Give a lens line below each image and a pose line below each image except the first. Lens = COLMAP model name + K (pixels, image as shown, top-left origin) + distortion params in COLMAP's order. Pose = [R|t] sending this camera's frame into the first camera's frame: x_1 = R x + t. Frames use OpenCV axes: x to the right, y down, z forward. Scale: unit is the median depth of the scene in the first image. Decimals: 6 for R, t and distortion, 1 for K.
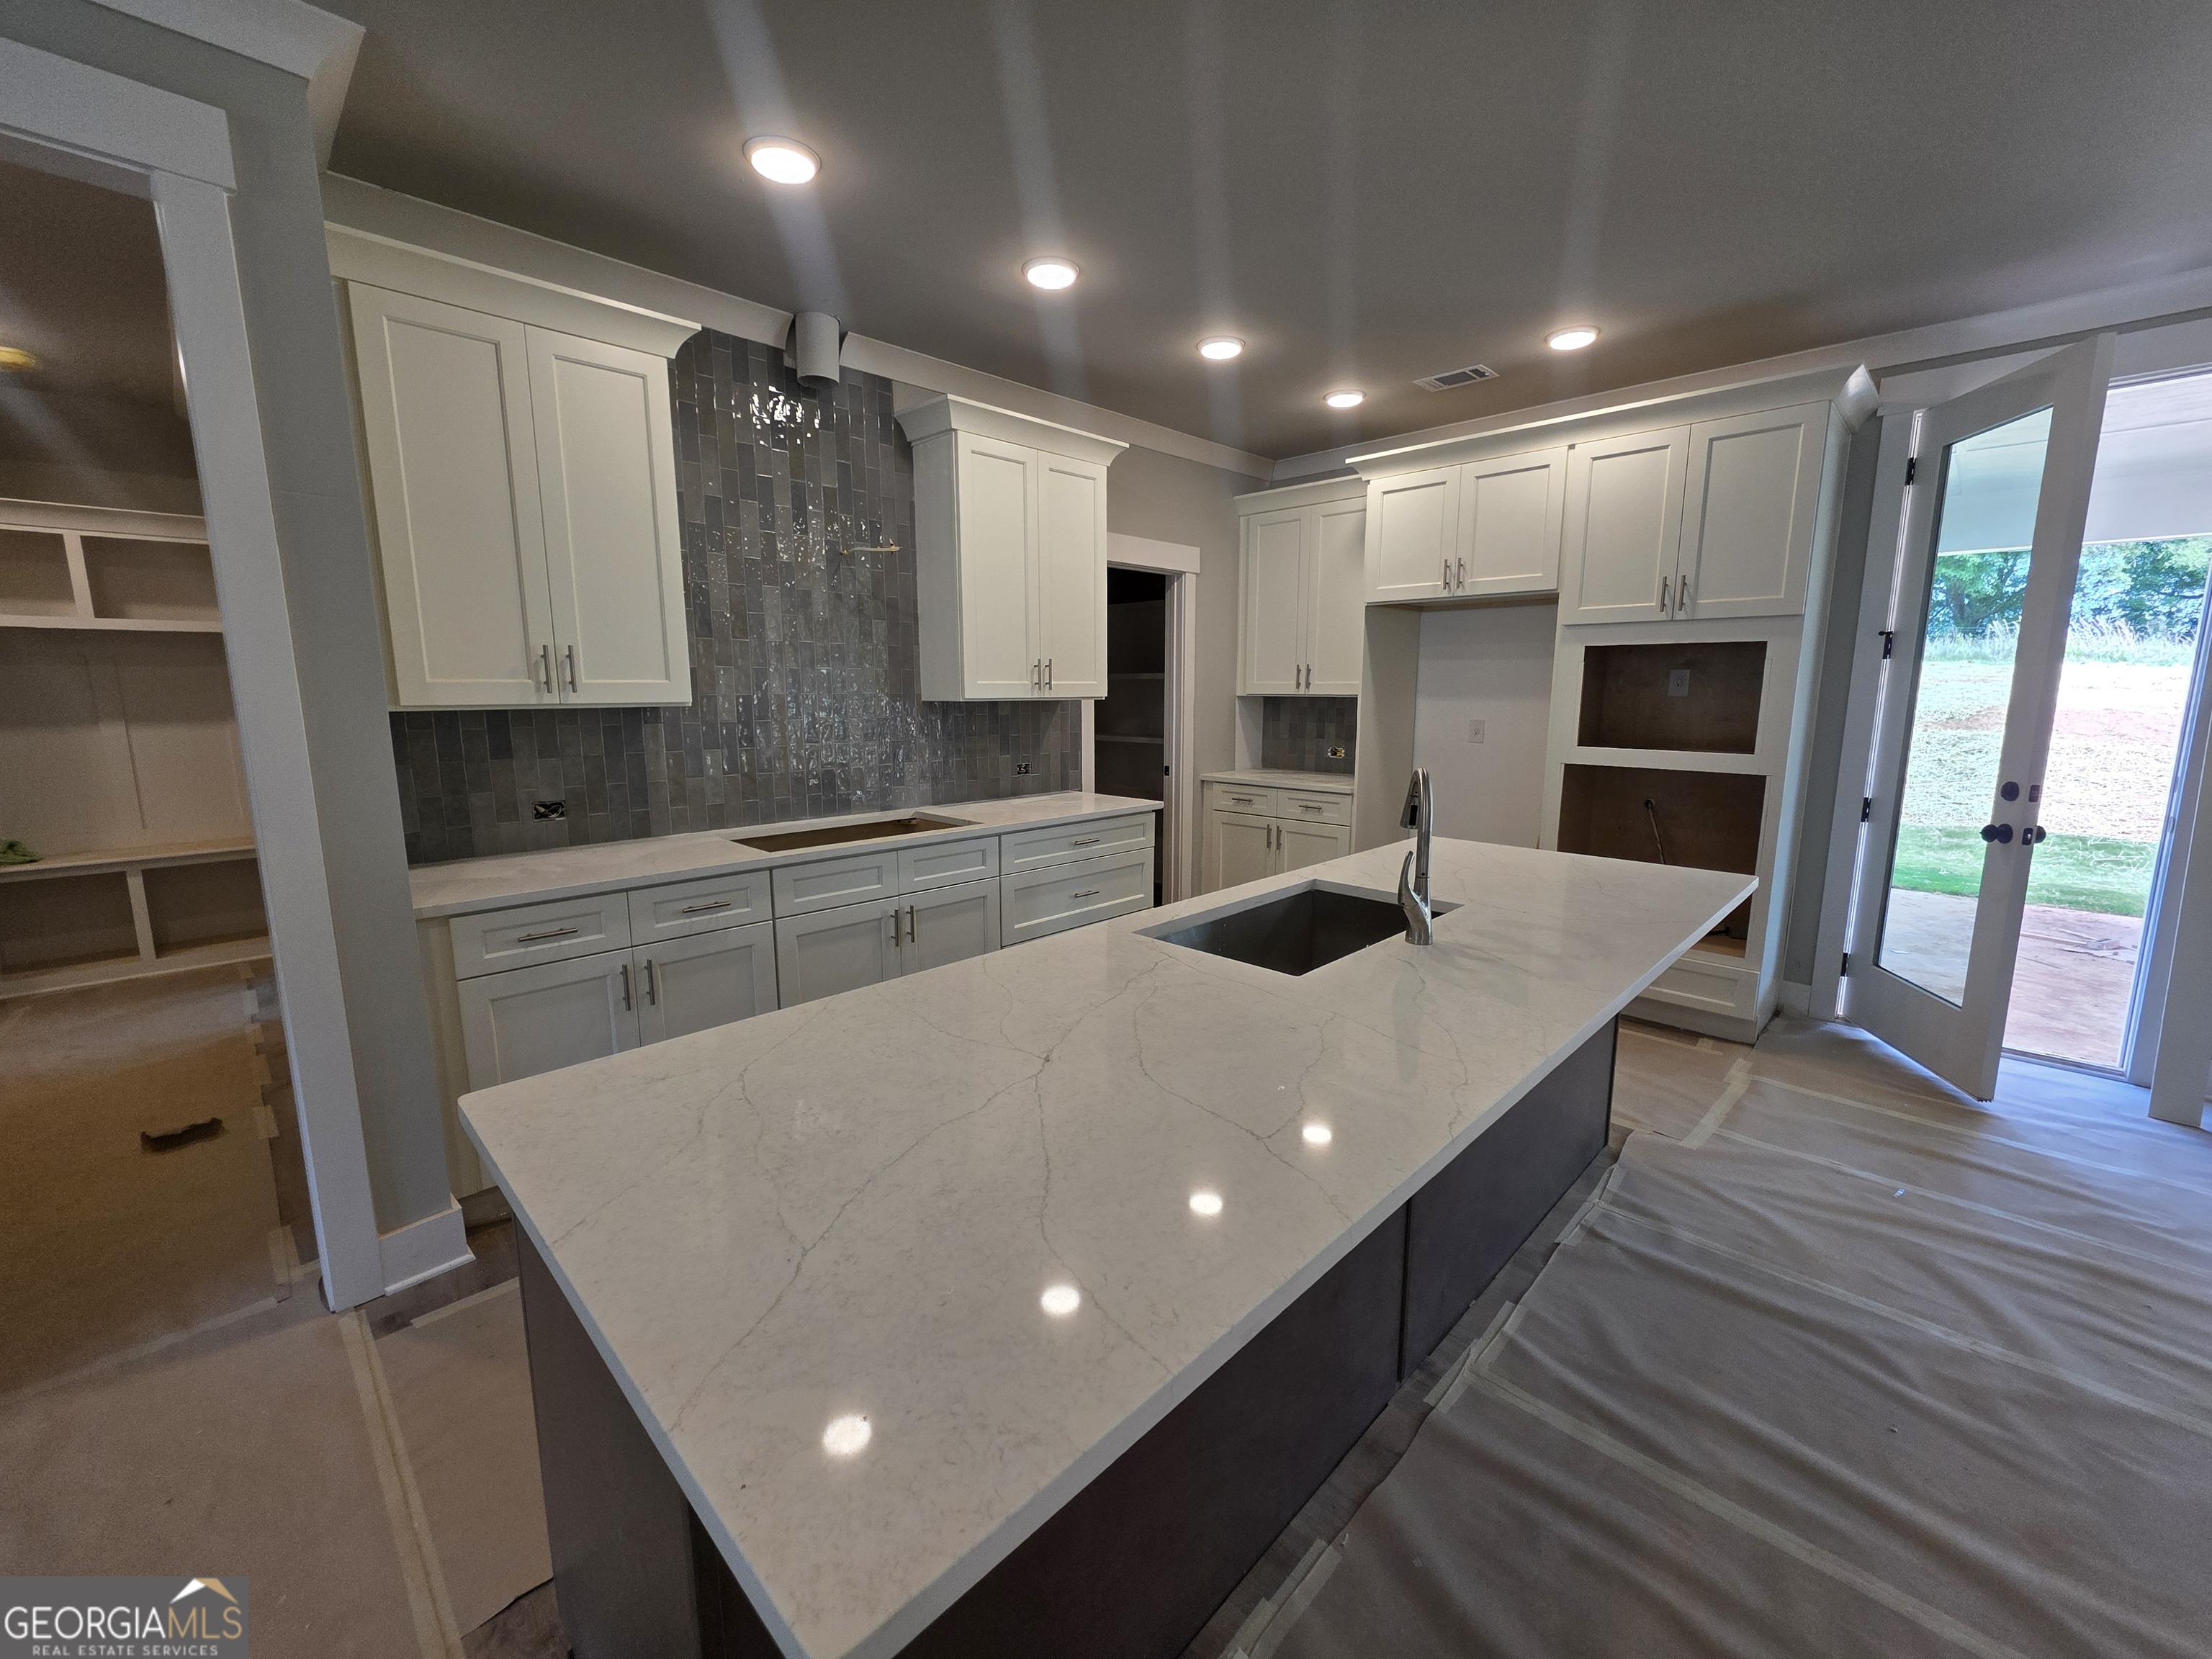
lens RADIAL K [[891.4, 0, 1104.0], [0, 891.4, 824.7], [0, 0, 1]] dist [-0.000929, 0.000123]
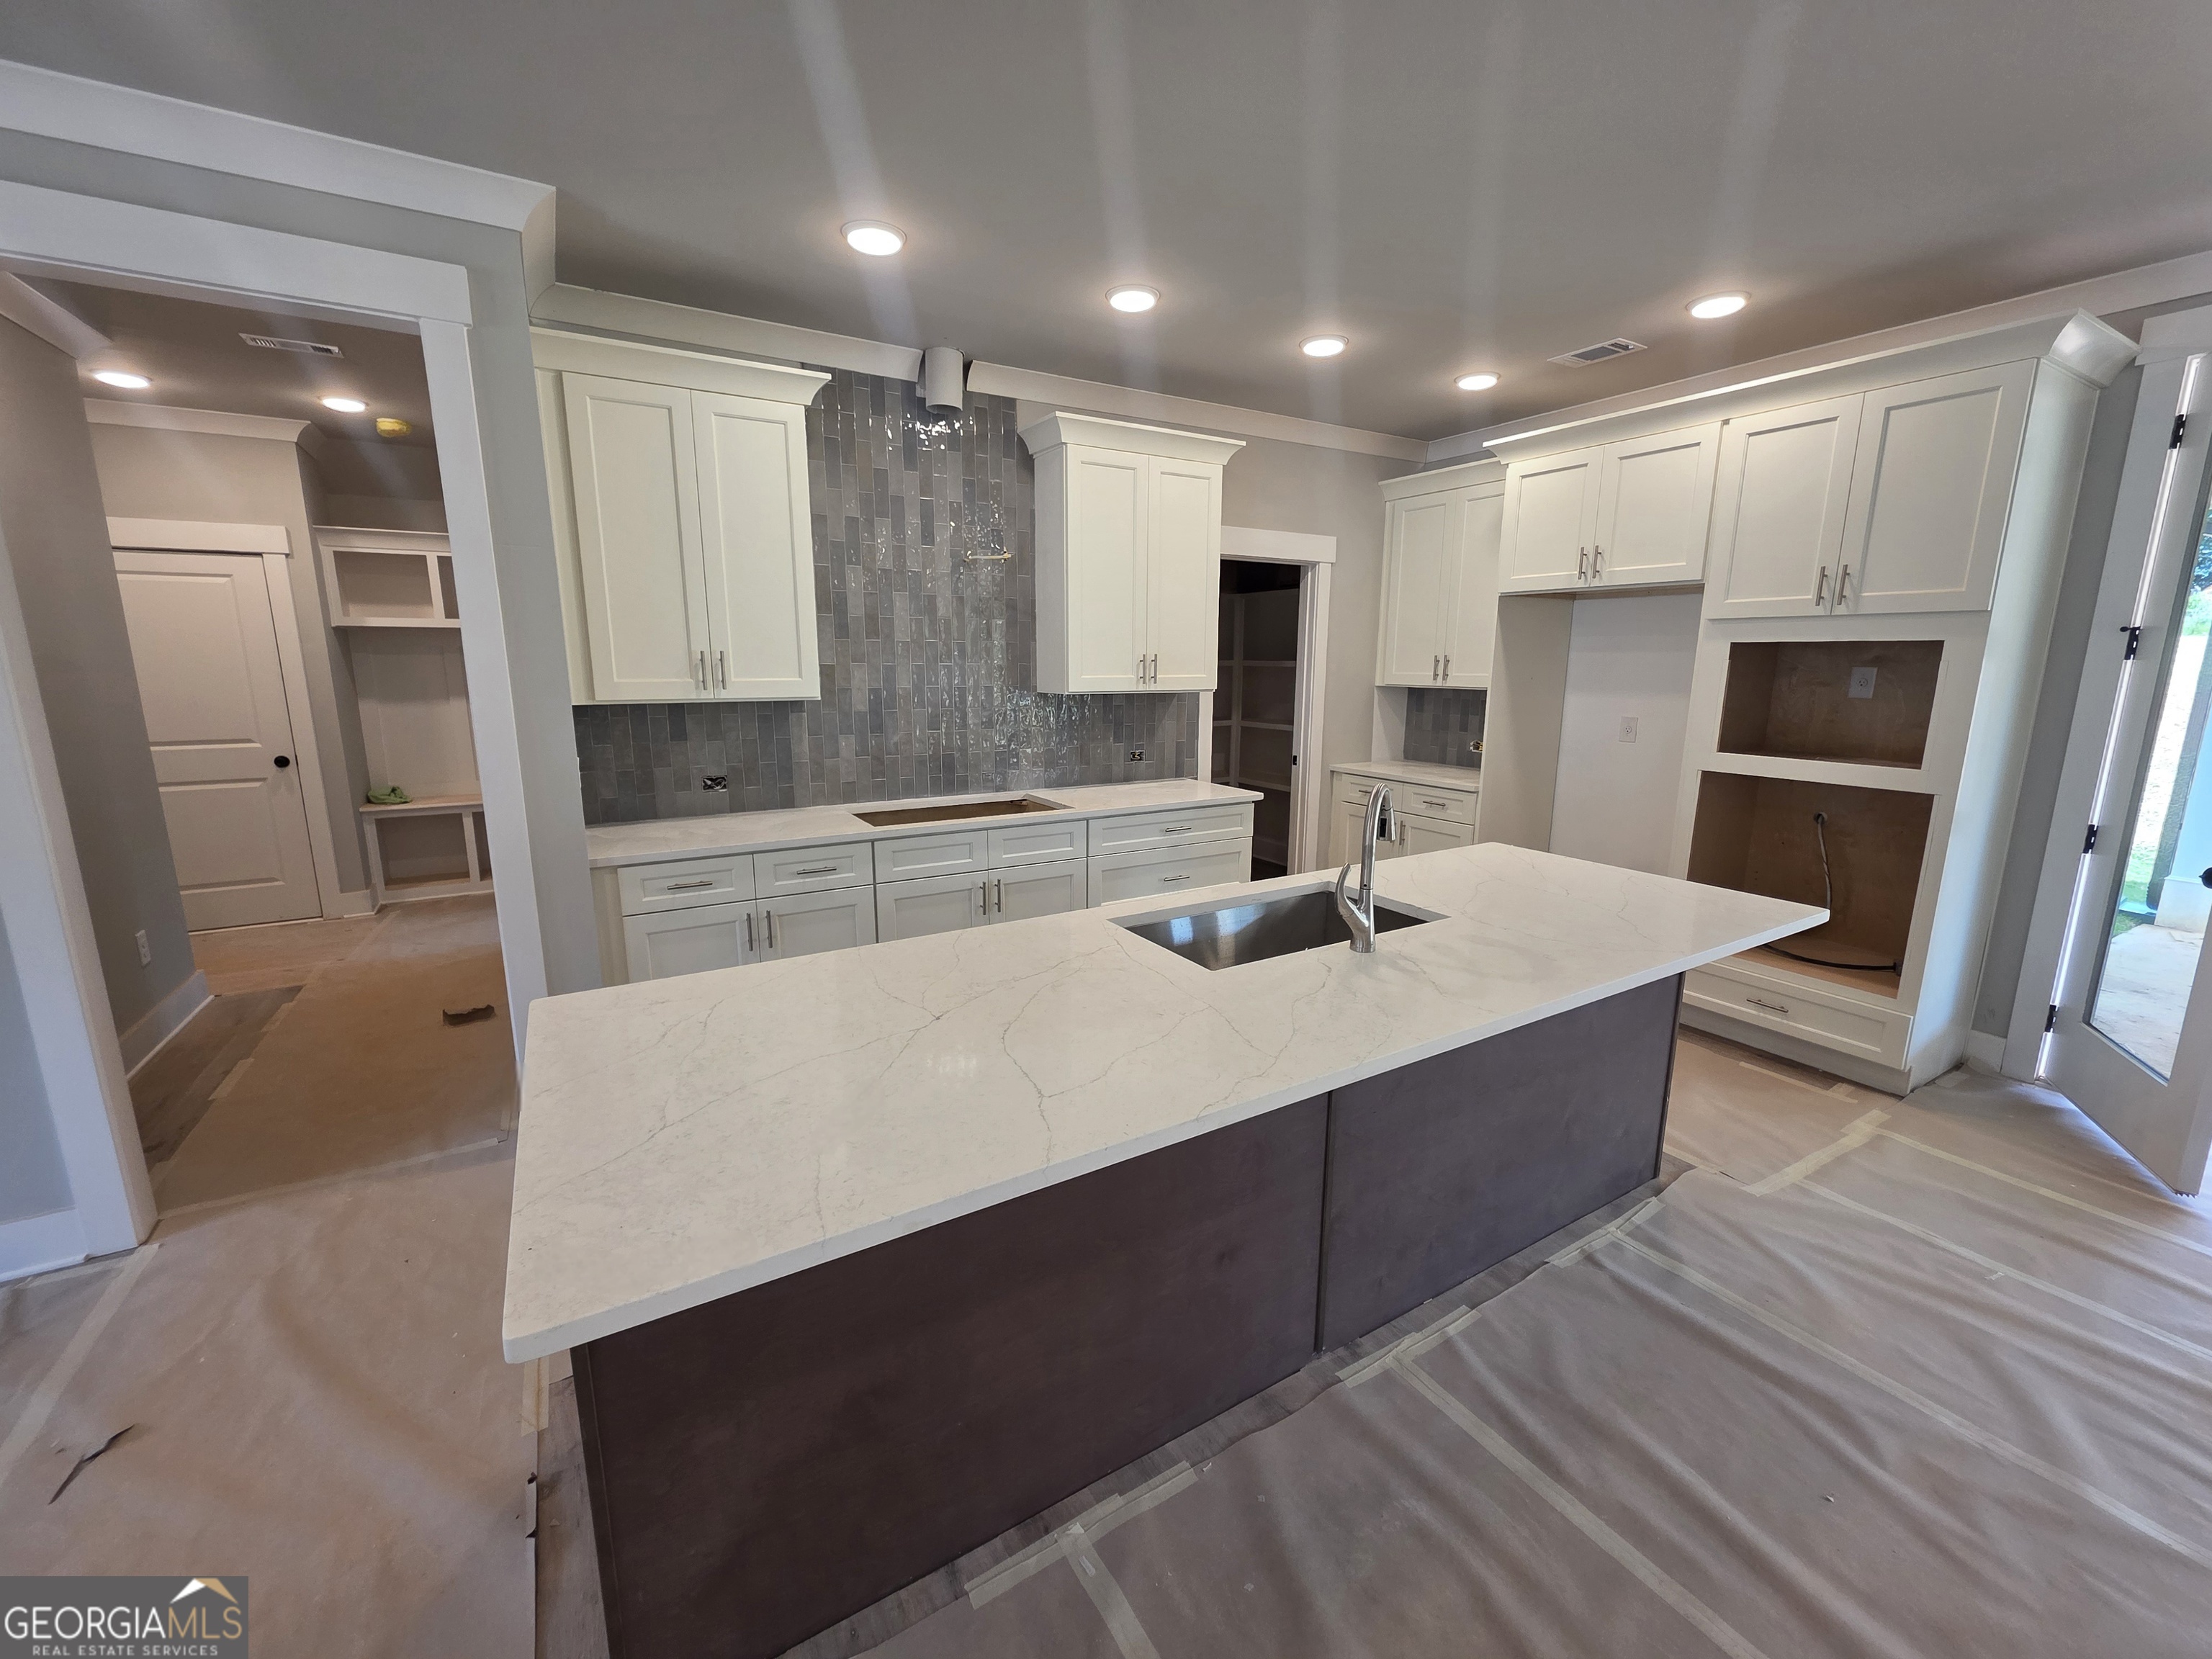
lens RADIAL K [[892.1, 0, 1100.1], [0, 892.1, 824.7], [0, 0, 1]] dist [-0.000445, -0.000095]
pose [[0.968413, 0.050182, -0.244250, 0.162093], [-0.042800, 0.998455, 0.035440, -0.021047], [0.245651, -0.023867, 0.969064, -0.049881]]
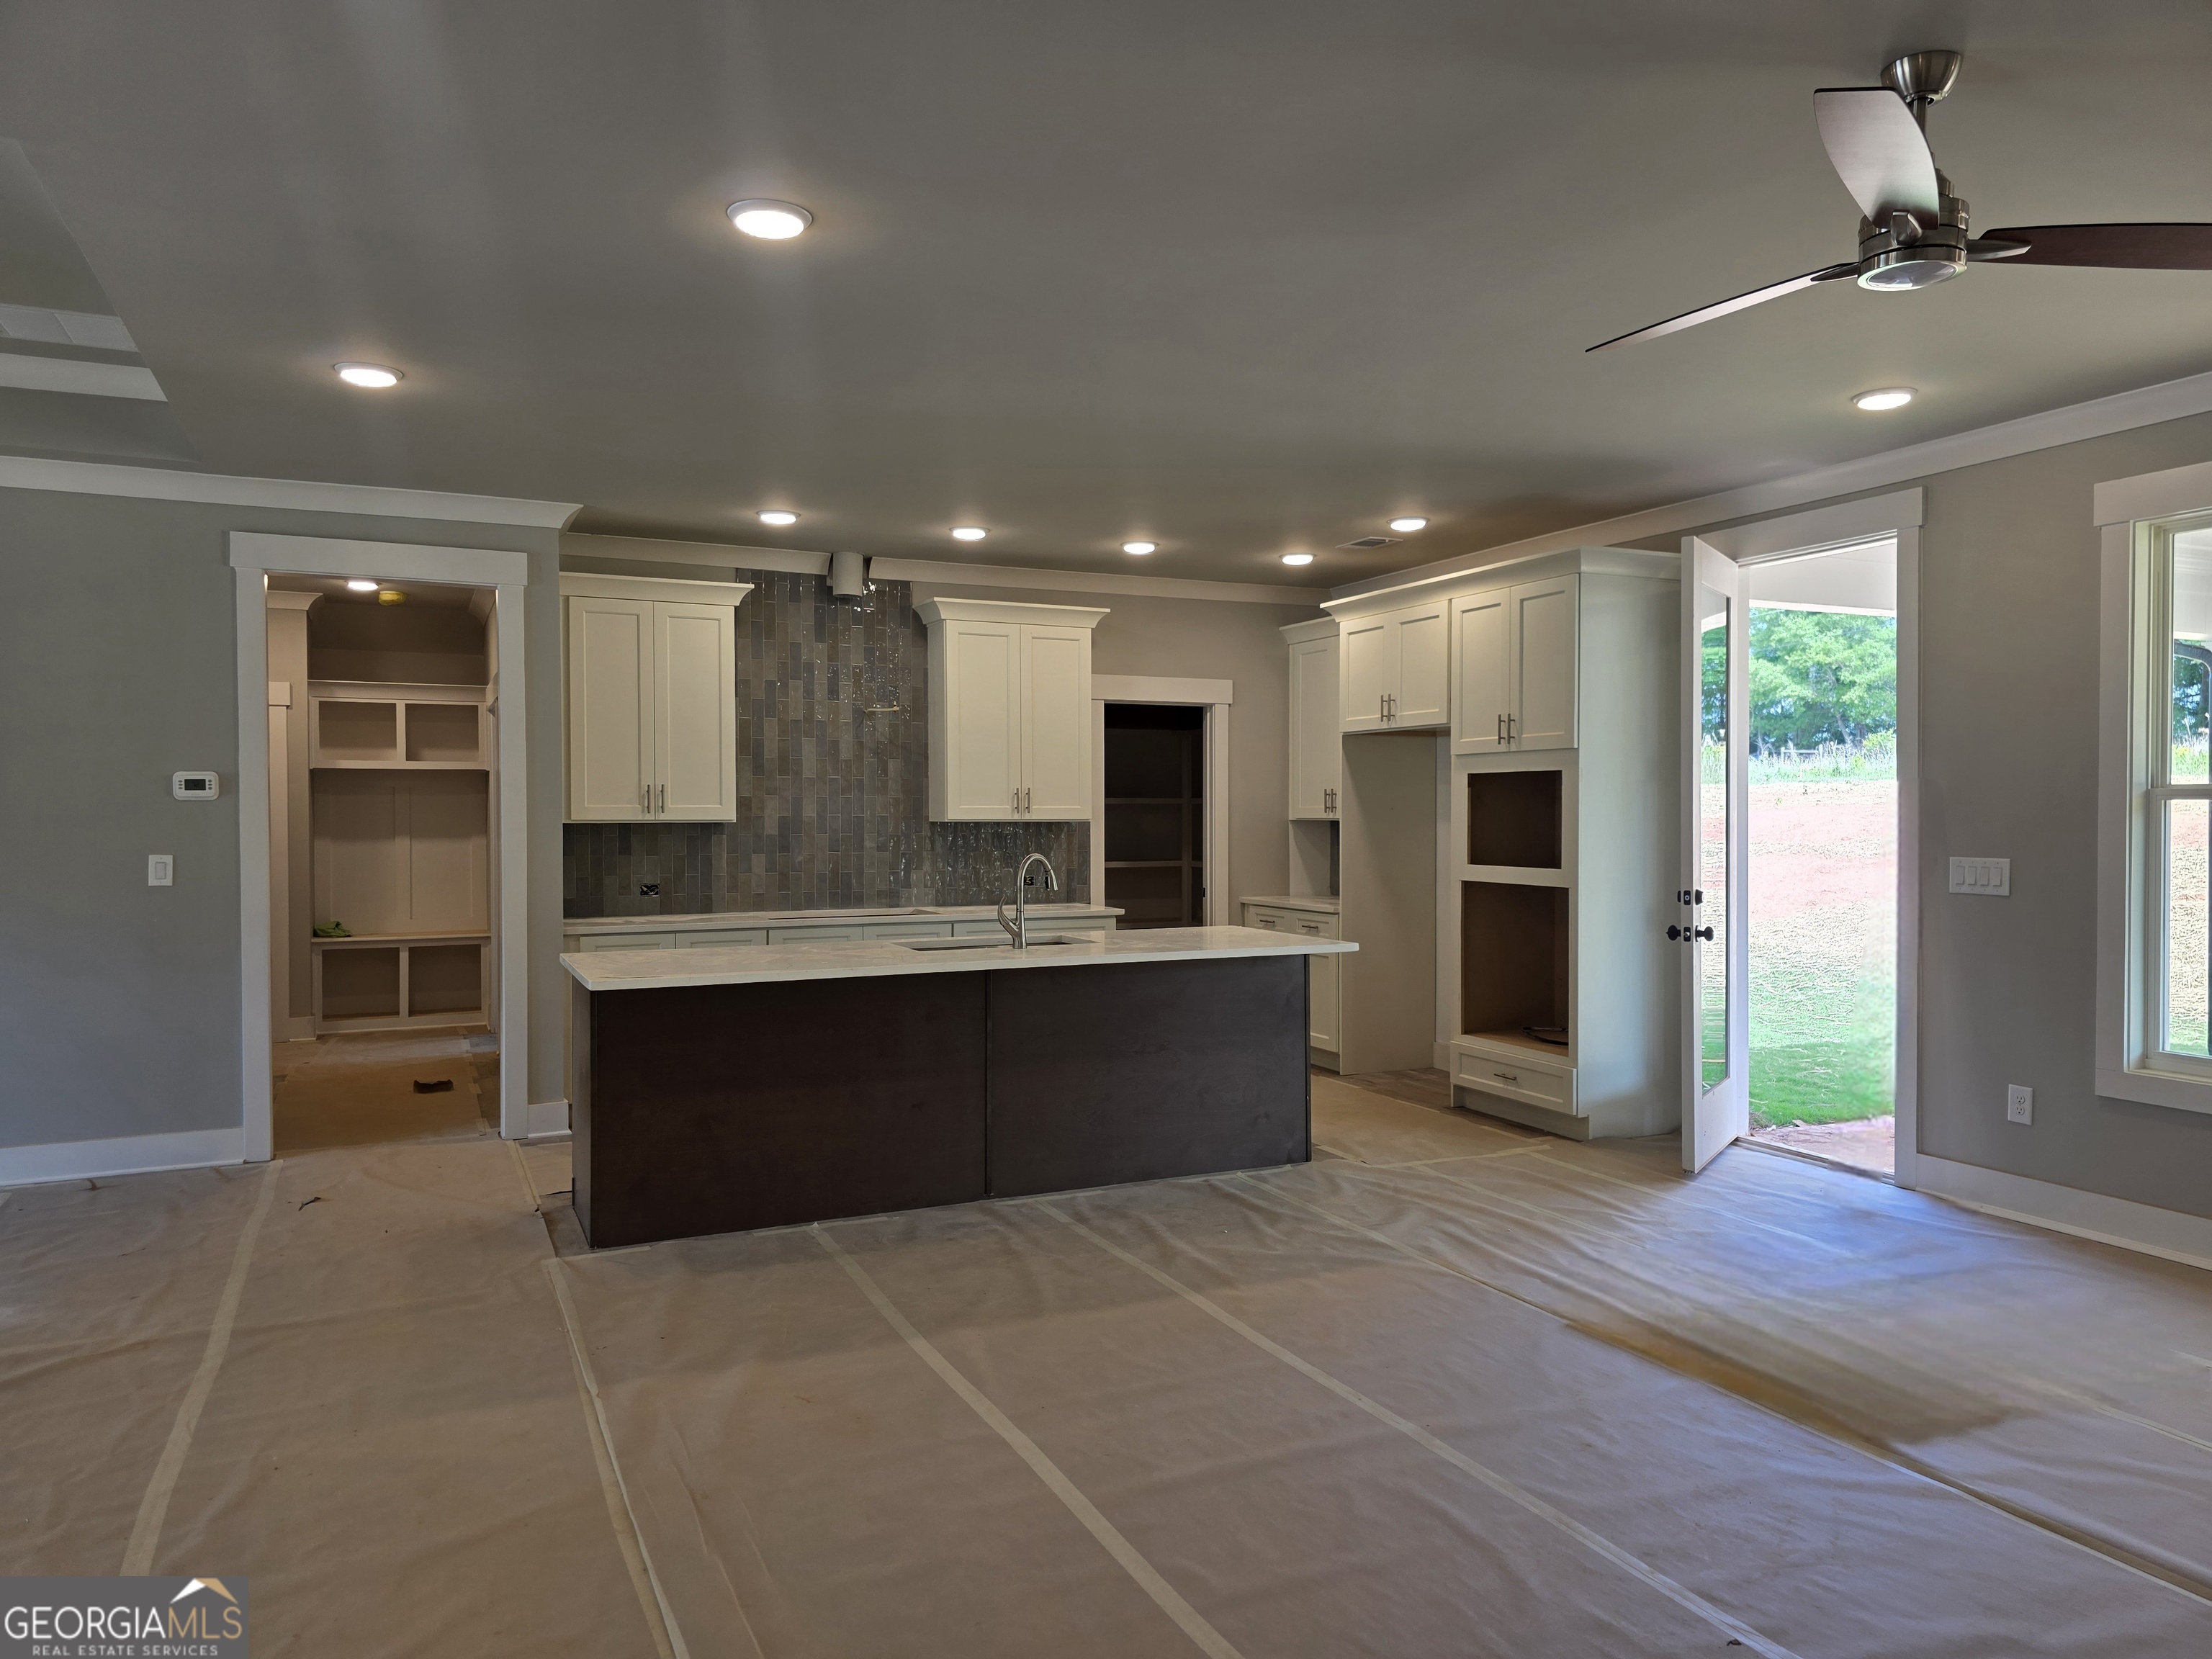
lens RADIAL K [[1475.7, 0, 1106.0], [0, 1475.7, 829.5], [0, 0, 1]] dist [0.078007, -0.083600]
pose [[0.939360, 0.004106, -0.342907, 0.821589], [-0.052928, 0.989683, -0.133141, 0.149501], [0.338823, 0.143217, 0.929886, -0.931057]]
